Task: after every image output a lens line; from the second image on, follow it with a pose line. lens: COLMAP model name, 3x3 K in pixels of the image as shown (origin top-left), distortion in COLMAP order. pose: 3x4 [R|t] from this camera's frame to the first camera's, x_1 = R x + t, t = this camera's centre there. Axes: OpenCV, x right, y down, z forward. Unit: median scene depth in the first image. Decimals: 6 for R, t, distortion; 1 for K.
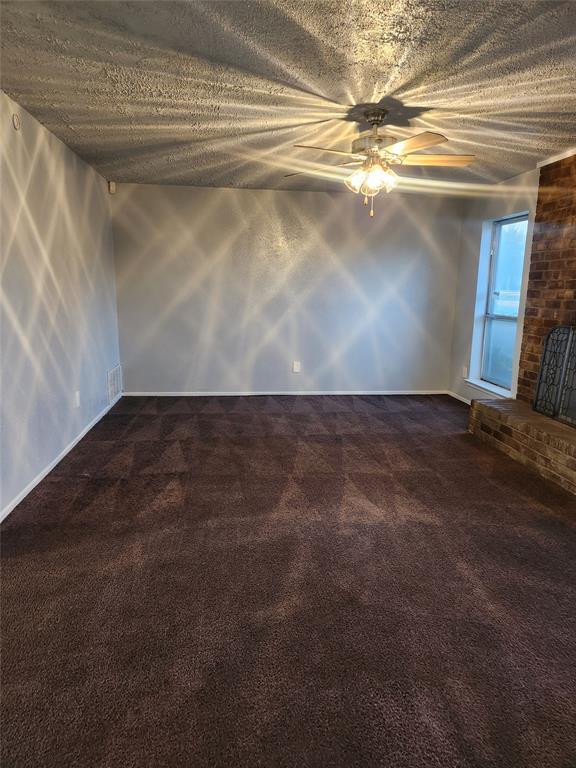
lens RADIAL K [[510.2, 0, 281.9], [0, 510.2, 385.7], [0, 0, 1]] dist [0.061651, -0.013126]
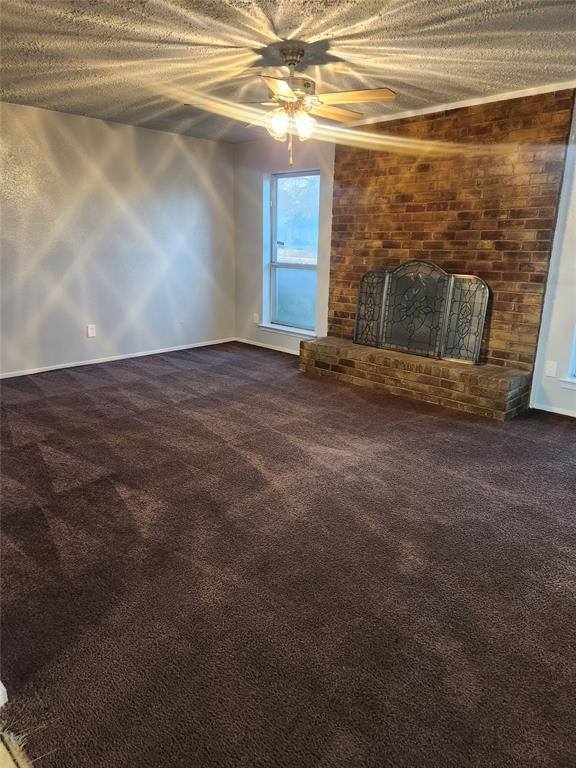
lens RADIAL K [[510.2, 0, 285.2], [0, 510.2, 384.3], [0, 0, 1]] dist [0.061651, -0.013126]
pose [[0.772213, -0.179263, 0.609551, -0.380358], [0.118856, 0.983194, 0.138576, -0.042750], [-0.624148, -0.034562, 0.780541, 0.172630]]
